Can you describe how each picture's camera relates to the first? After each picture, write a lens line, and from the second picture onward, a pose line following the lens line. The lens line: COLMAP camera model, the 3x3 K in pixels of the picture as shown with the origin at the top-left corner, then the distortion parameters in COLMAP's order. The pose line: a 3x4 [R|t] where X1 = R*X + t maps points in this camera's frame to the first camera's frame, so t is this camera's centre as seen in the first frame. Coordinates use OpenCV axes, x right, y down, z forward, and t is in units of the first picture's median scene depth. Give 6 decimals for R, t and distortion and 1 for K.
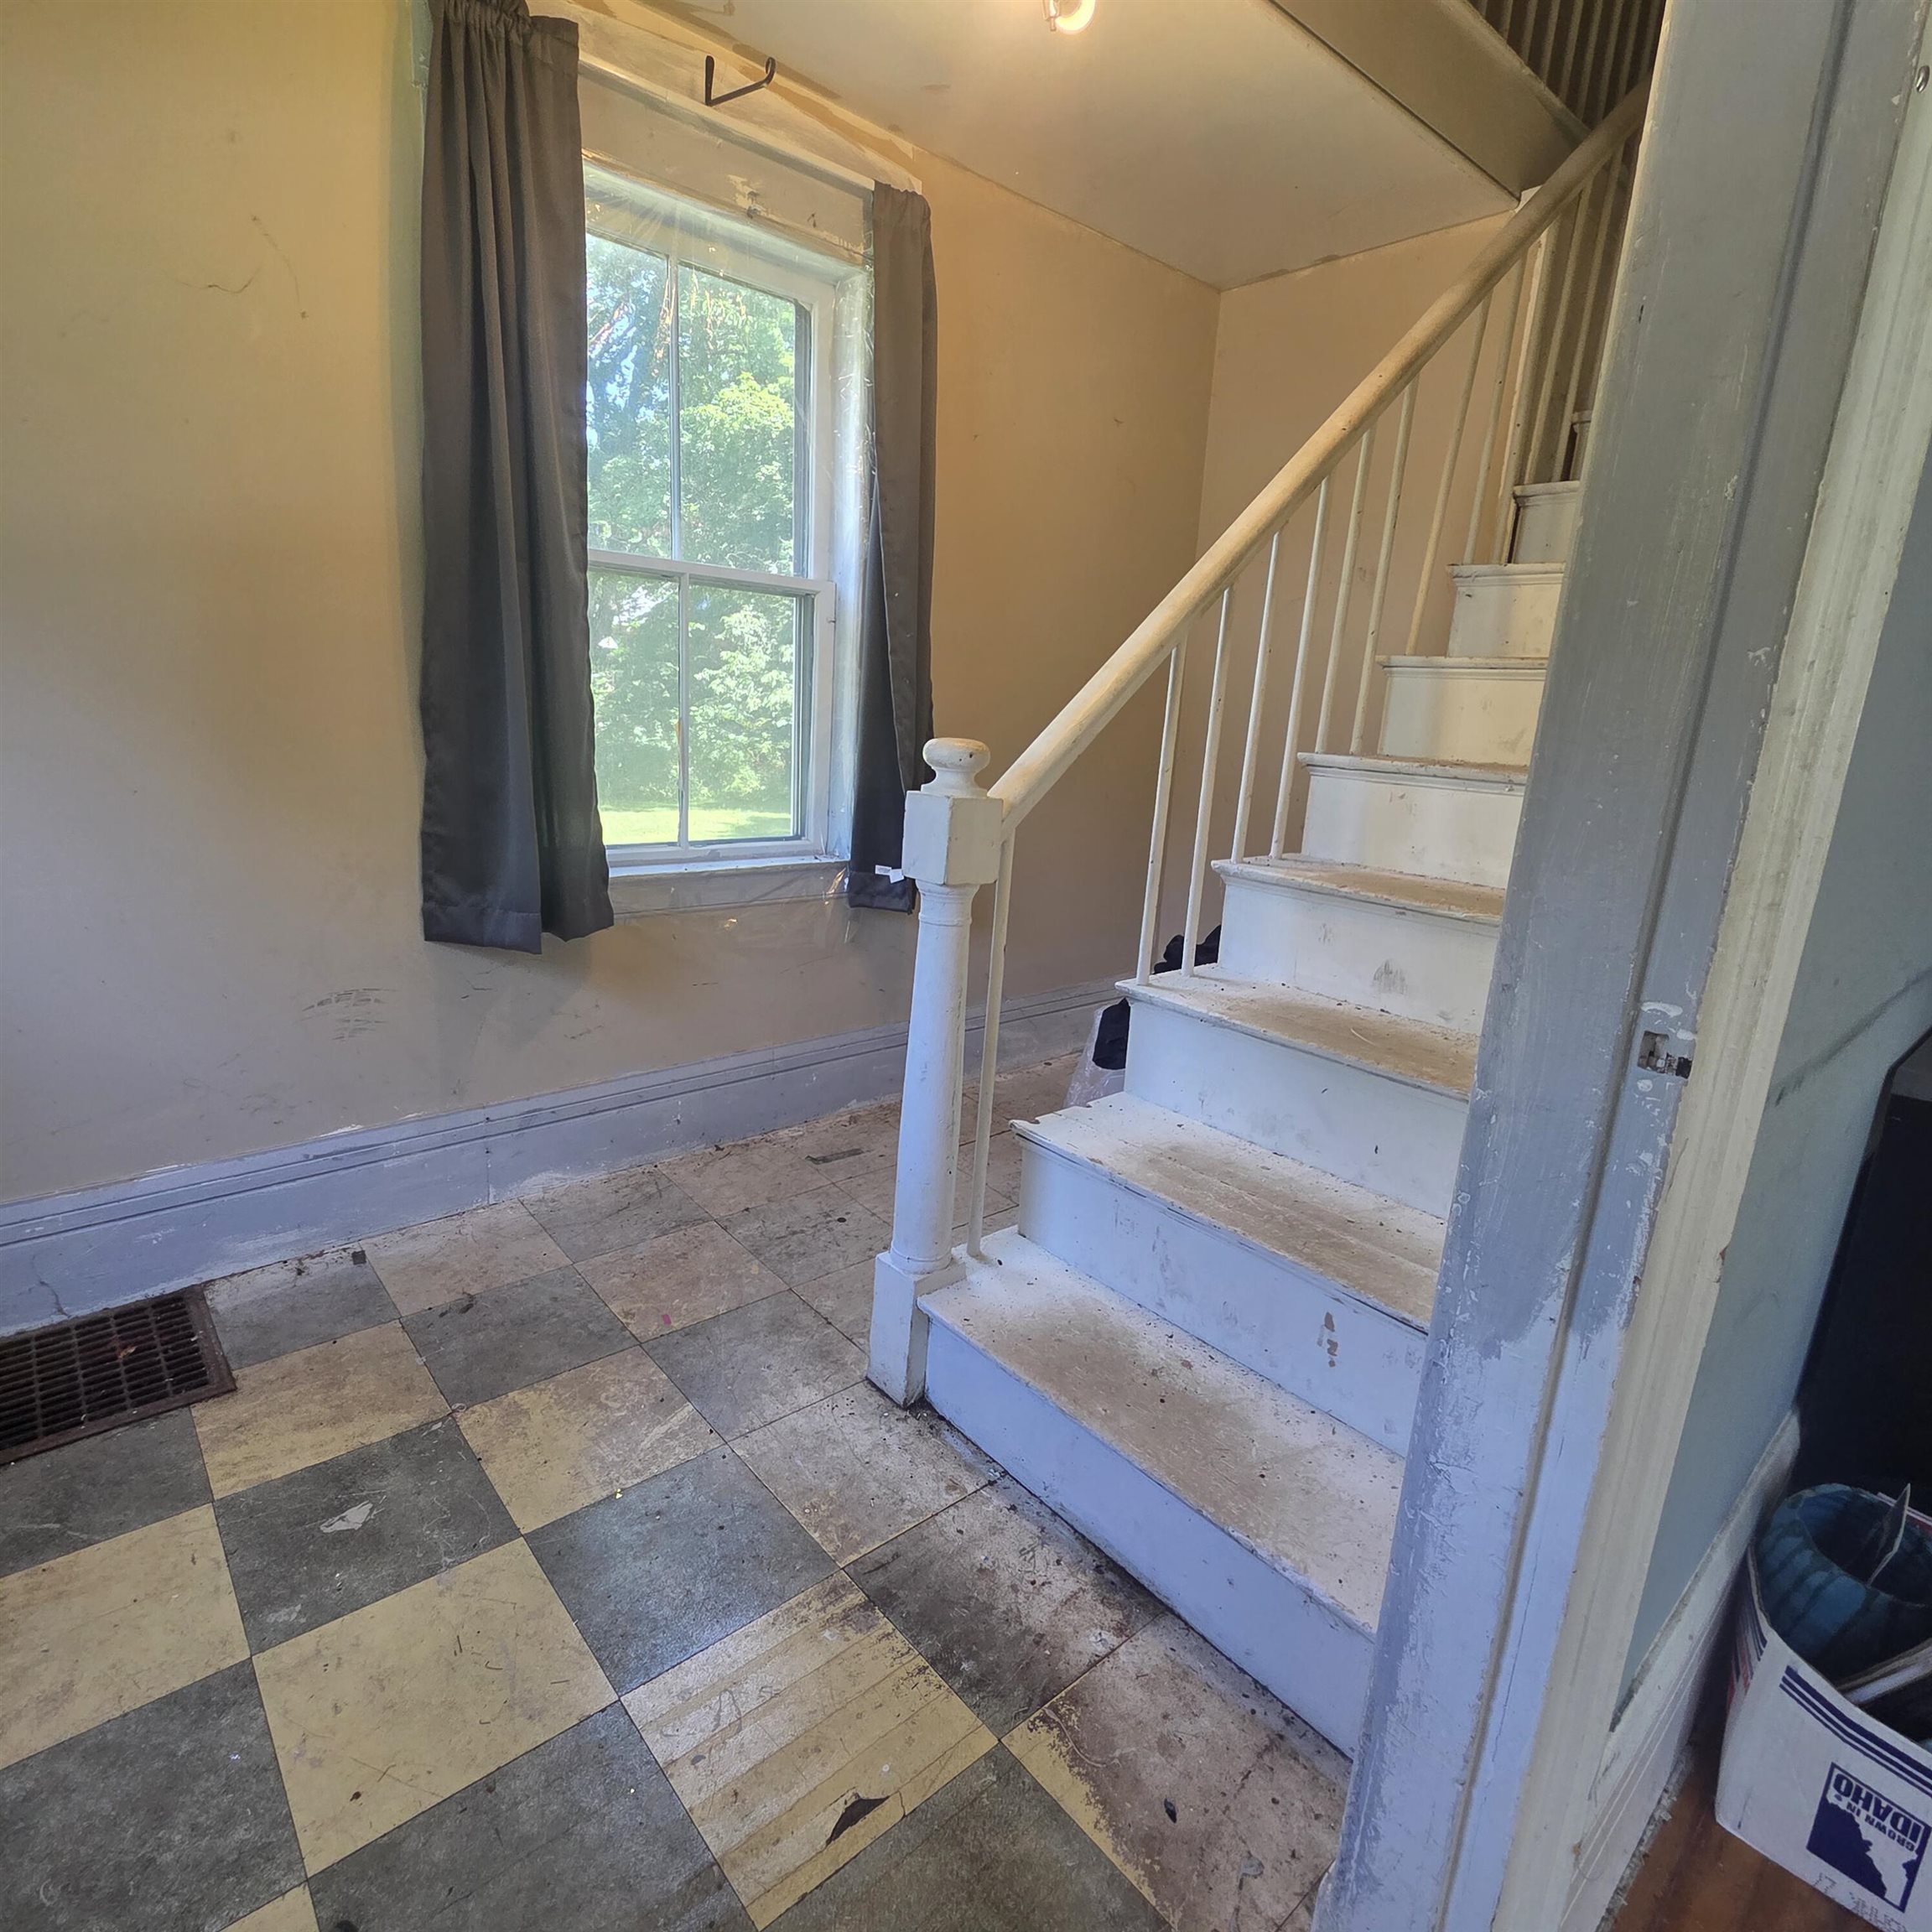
lens RADIAL K [[1053.1, 0, 953.5], [0, 1053.1, 960.9], [0, 0, 1]] dist [0.012674, -0.006472]
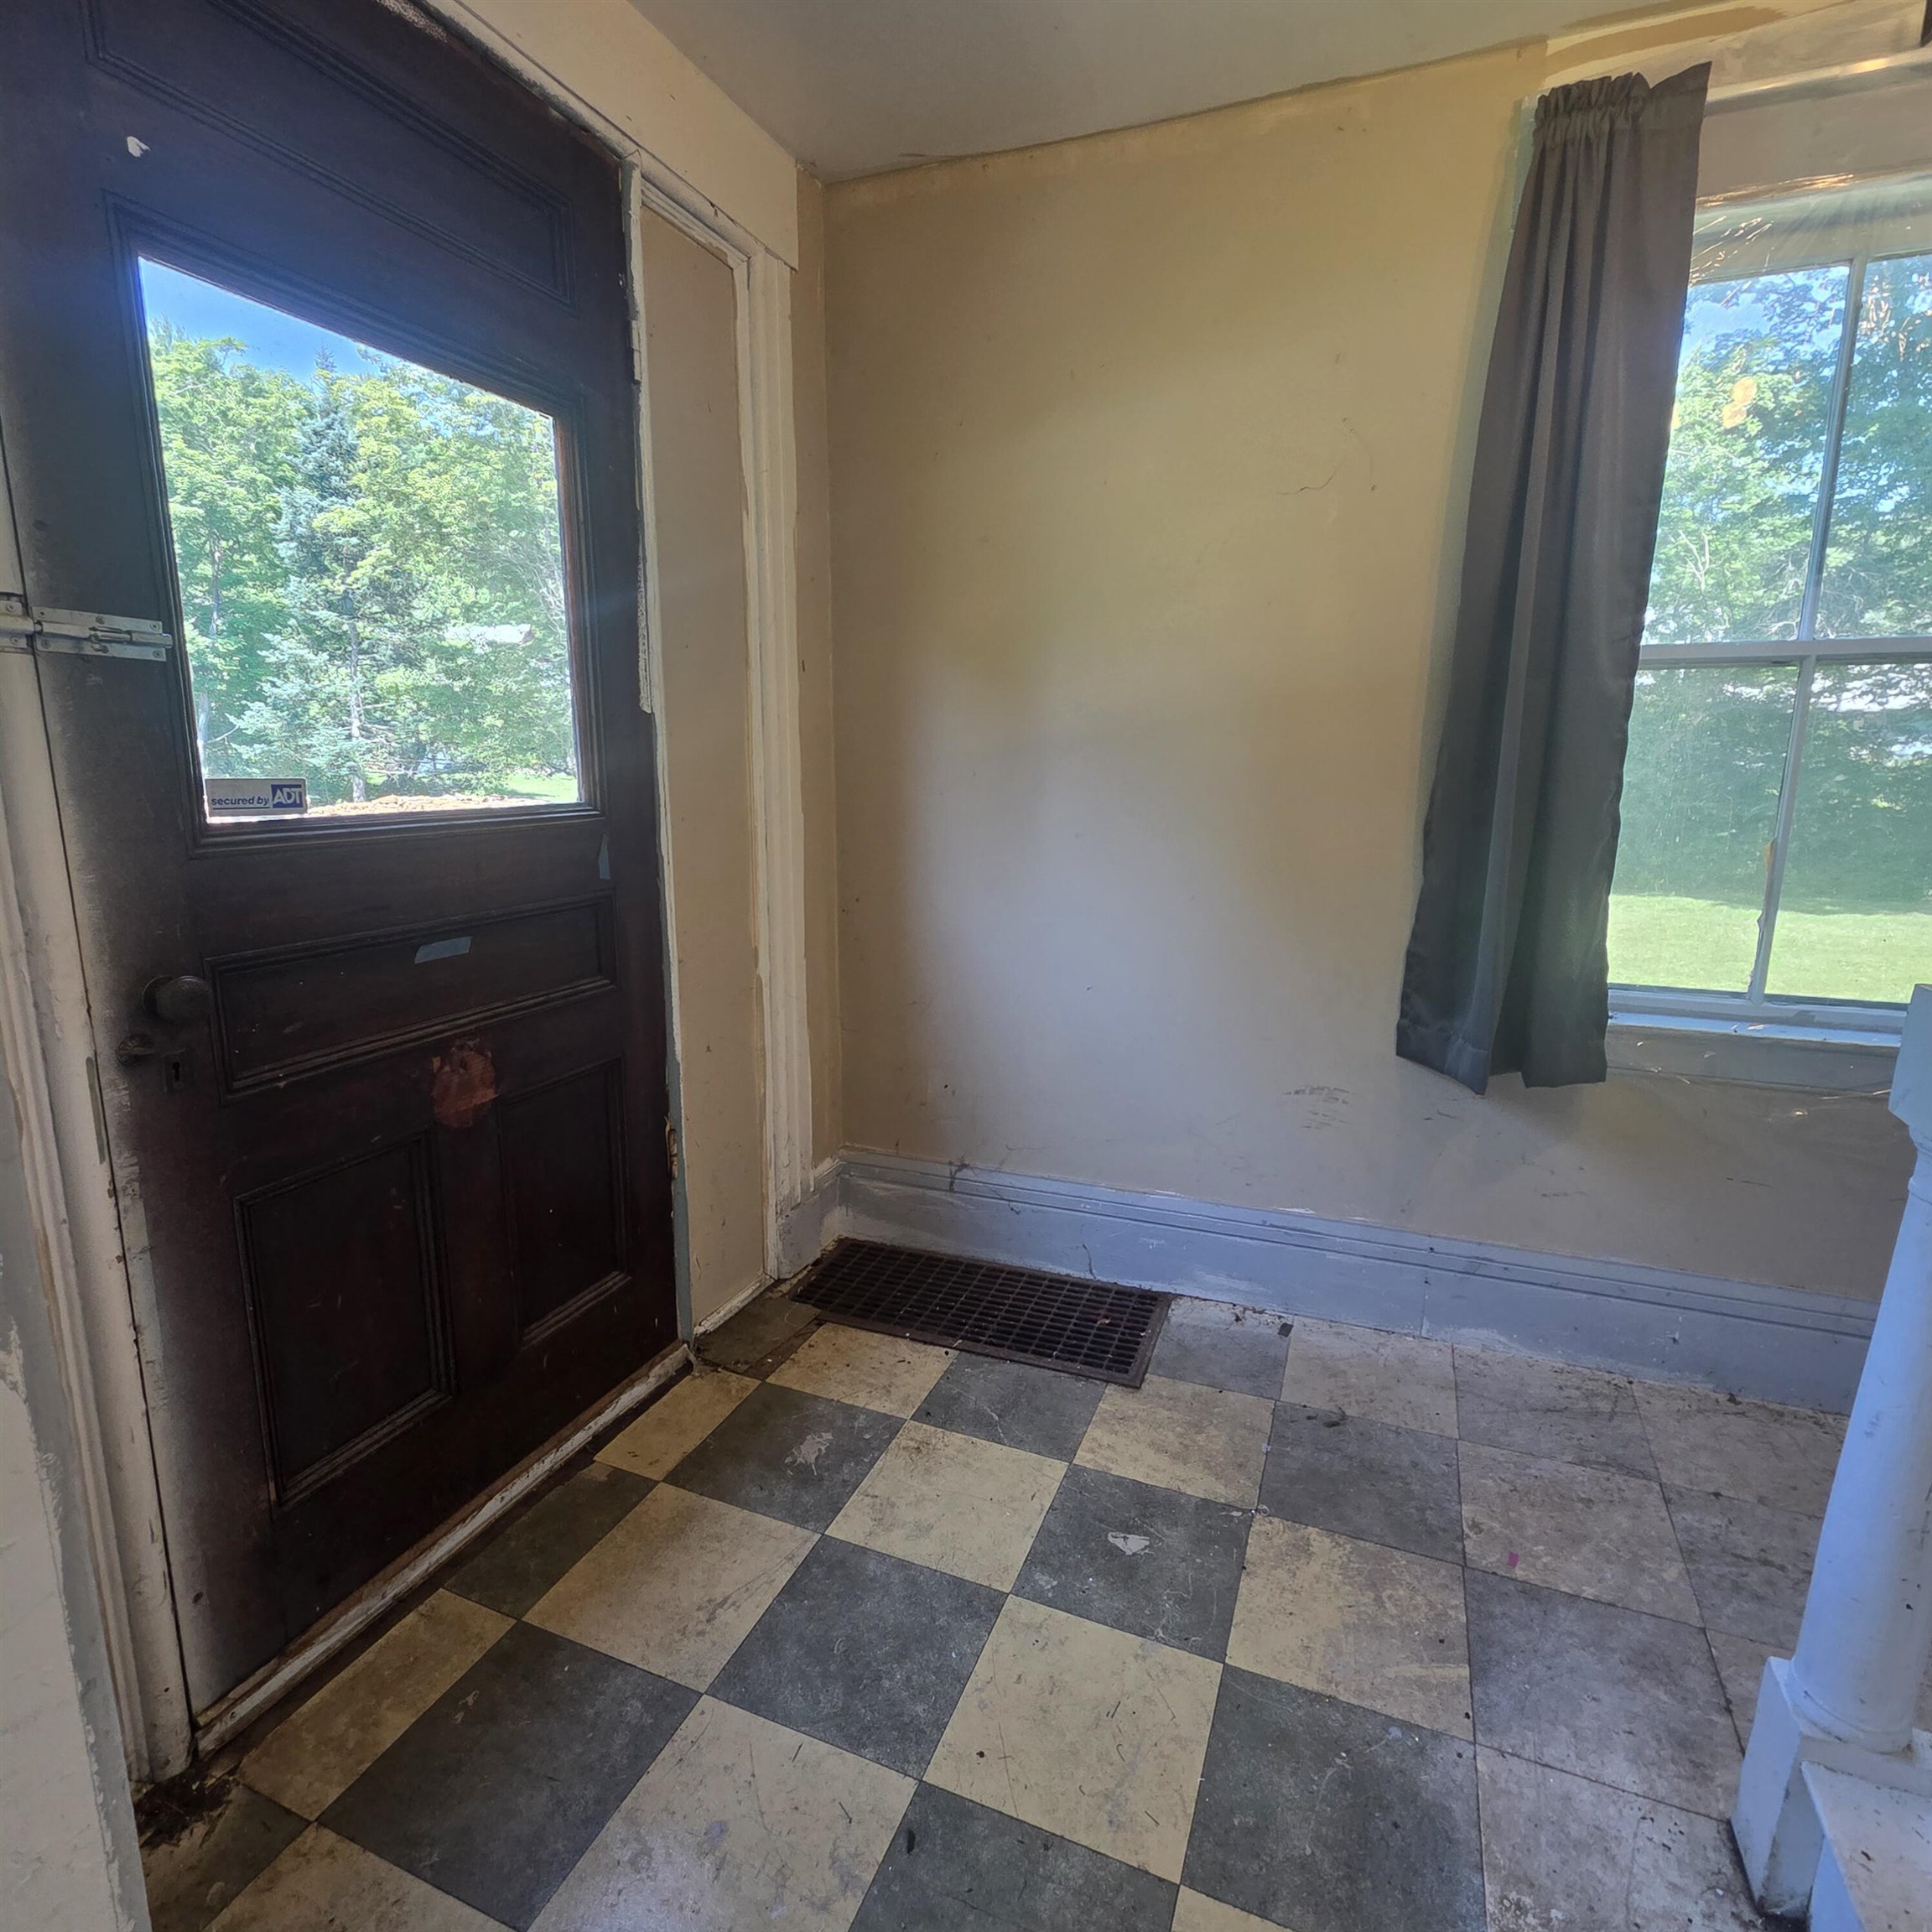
lens RADIAL K [[1053.1, 0, 961.8], [0, 1053.1, 961.6], [0, 0, 1]] dist [0.012674, -0.006472]
pose [[0.460491, 0.122465, -0.879176, 0.207030], [-0.189289, 0.981204, 0.037532, -0.073460], [0.867247, 0.149135, 0.475017, 0.158362]]
